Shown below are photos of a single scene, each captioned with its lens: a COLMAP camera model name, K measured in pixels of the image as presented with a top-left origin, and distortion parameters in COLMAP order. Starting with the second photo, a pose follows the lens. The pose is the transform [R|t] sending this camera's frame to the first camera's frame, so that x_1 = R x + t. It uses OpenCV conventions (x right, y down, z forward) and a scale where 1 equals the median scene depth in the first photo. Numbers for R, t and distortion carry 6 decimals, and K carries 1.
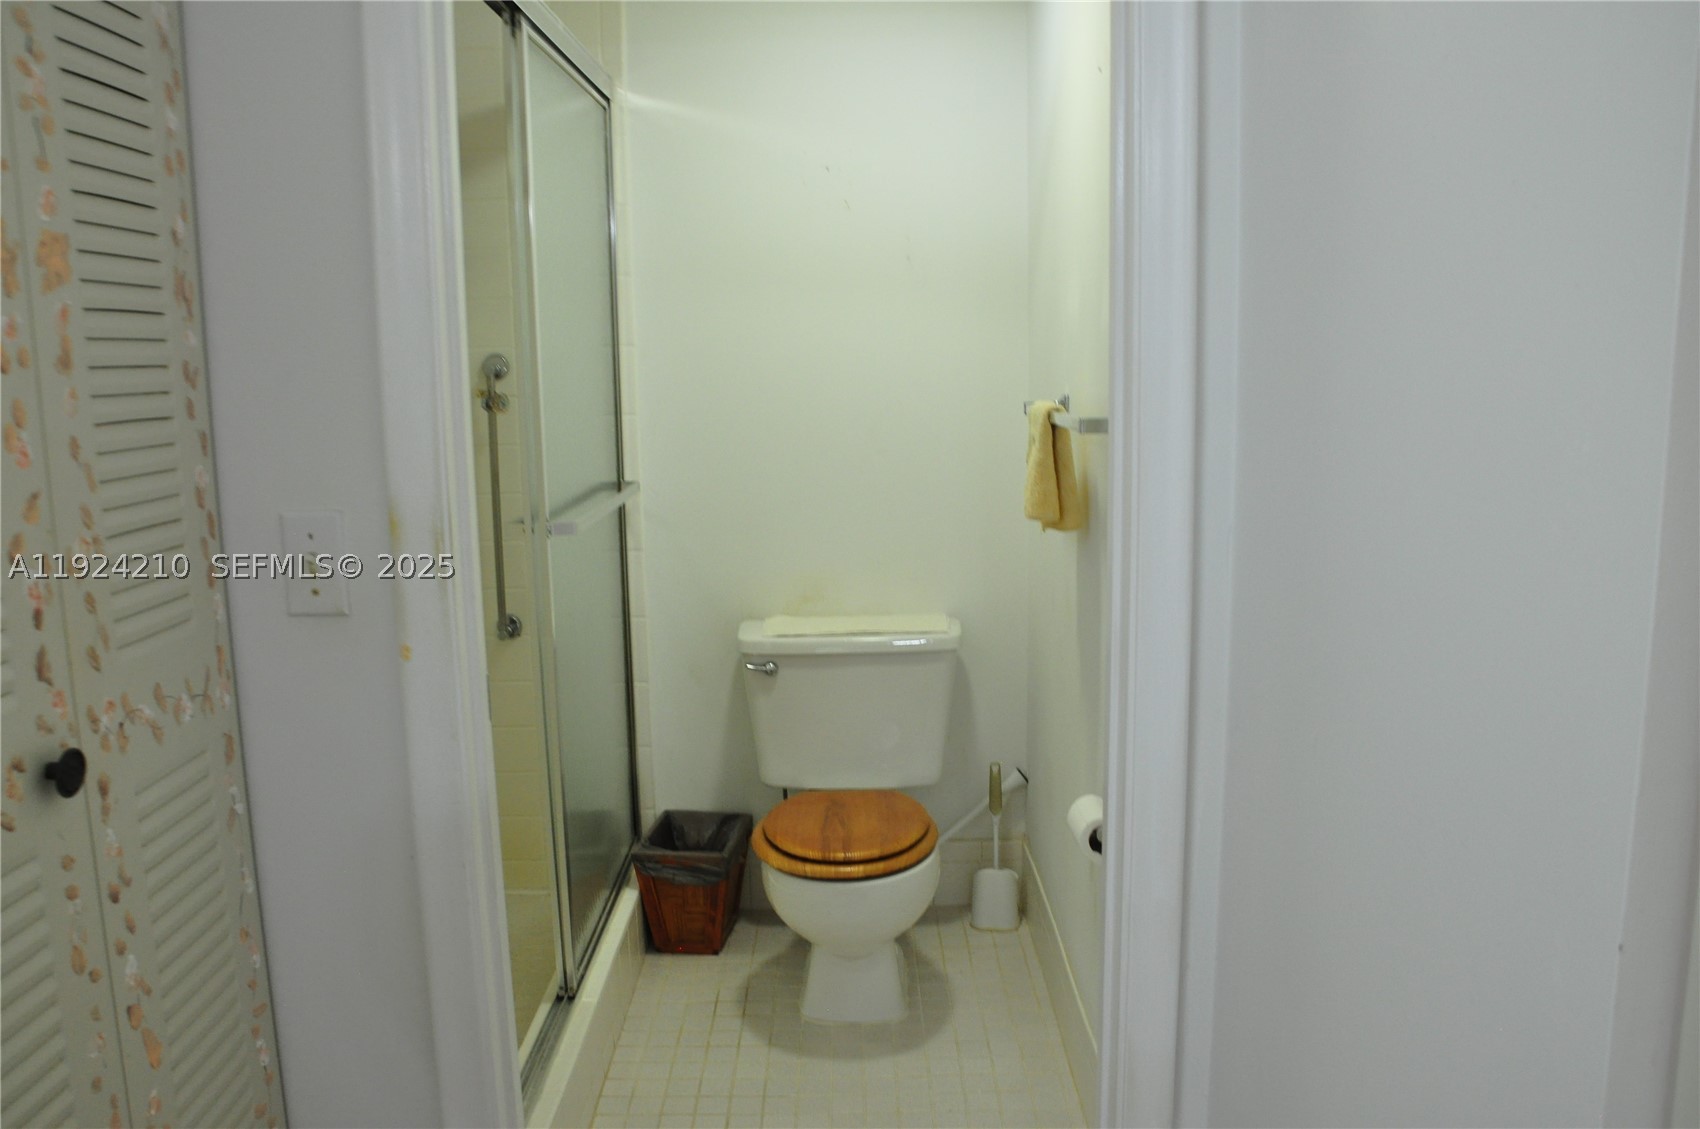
lens RADIAL K [[1338.3, 0, 844.7], [0, 1338.3, 570.0], [0, 0, 1]] dist [-0.126810, 0.068905]
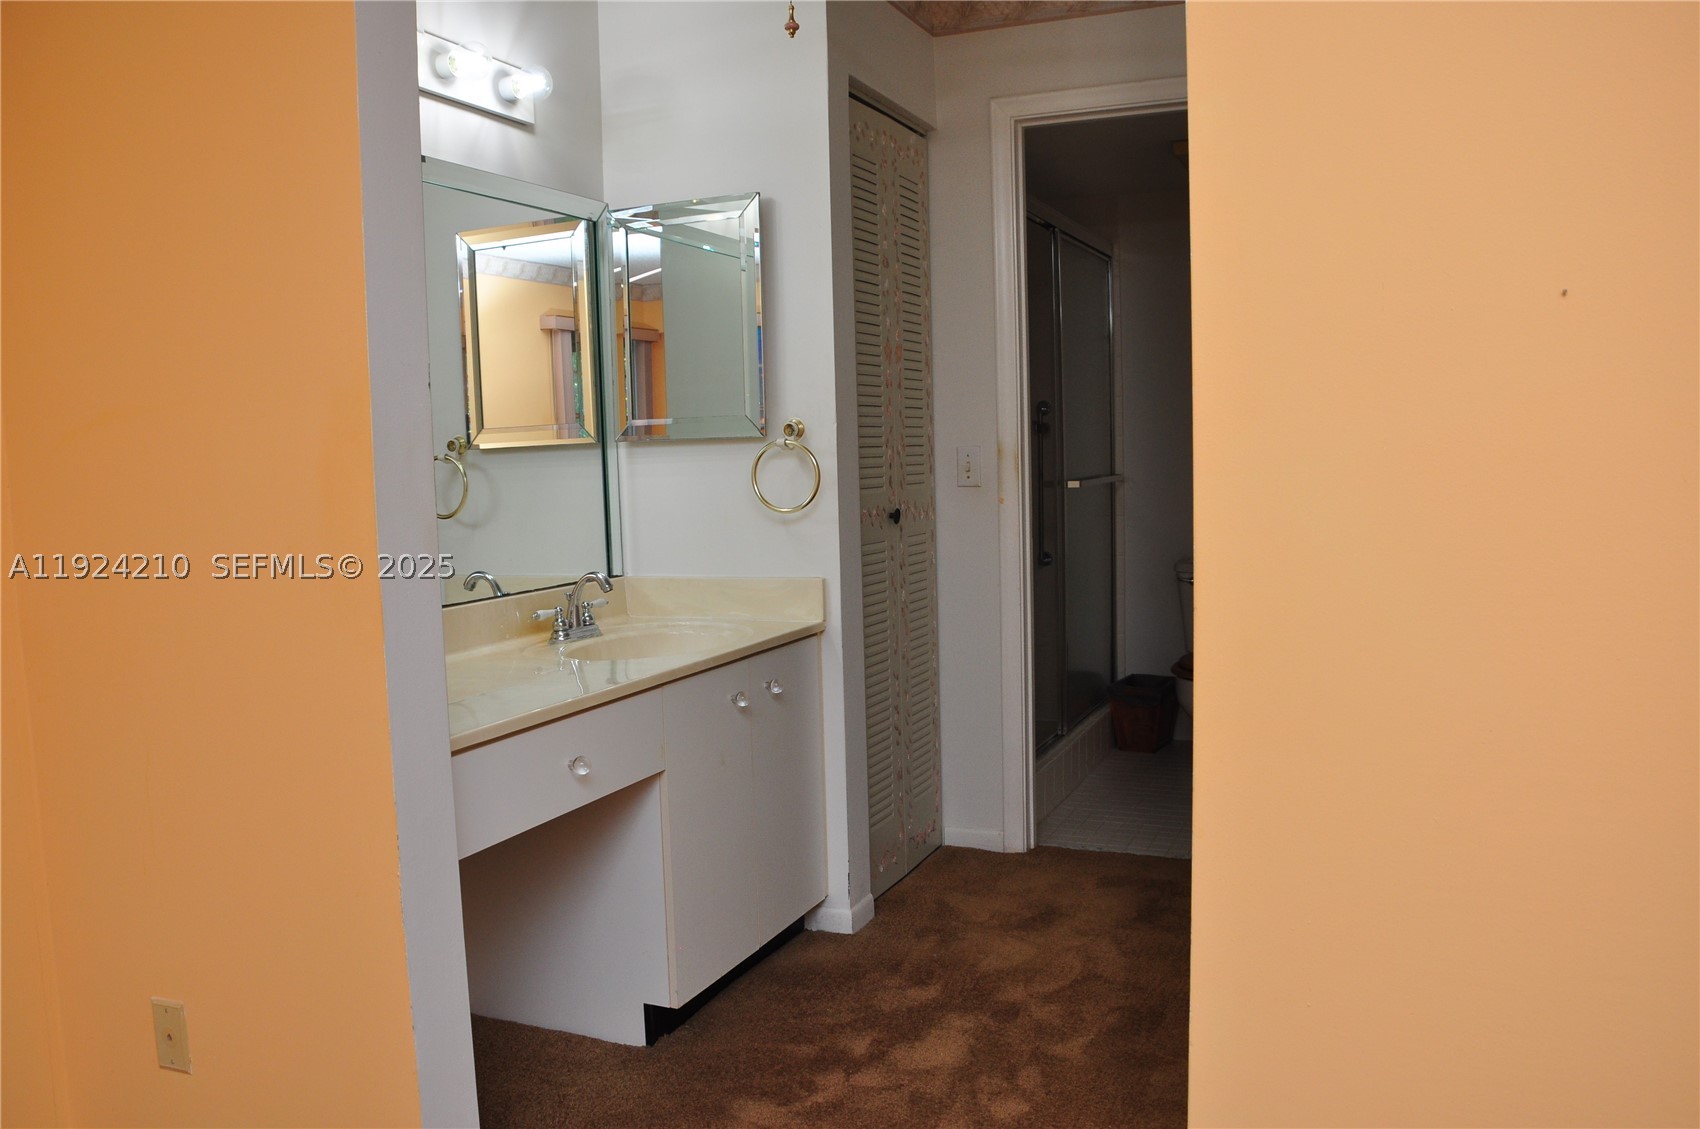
lens RADIAL K [[1338.3, 0, 849.7], [0, 1338.3, 565.9], [0, 0, 1]] dist [-0.126810, 0.068905]
pose [[0.919930, 0.033743, -0.390627, 0.442891], [-0.055808, 0.997415, -0.045270, 0.341895], [0.388089, 0.063445, 0.919435, -1.592992]]
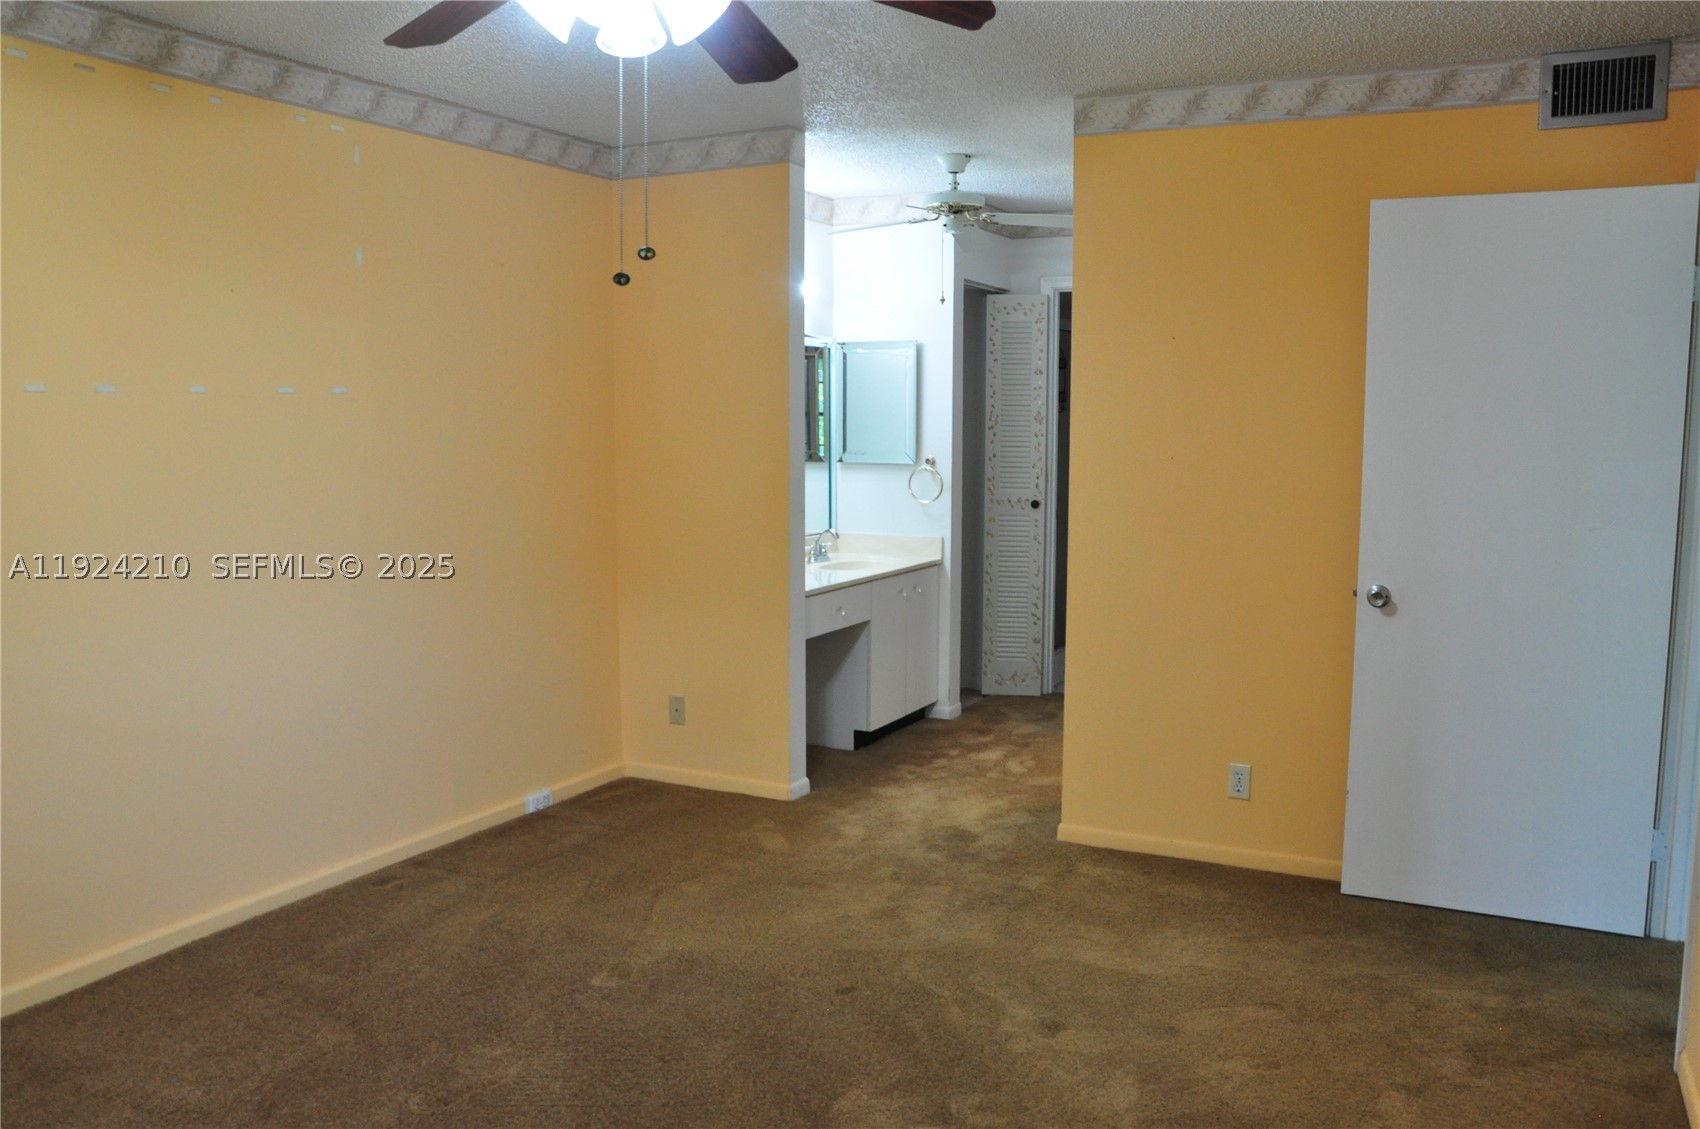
lens RADIAL K [[1338.3, 0, 836.2], [0, 1338.3, 572.9], [0, 0, 1]] dist [-0.126810, 0.068905]
pose [[0.886356, 0.075203, -0.456857, 1.293949], [-0.092102, 0.995640, -0.014796, 0.489296], [0.453752, 0.055192, 0.889417, -3.756449]]
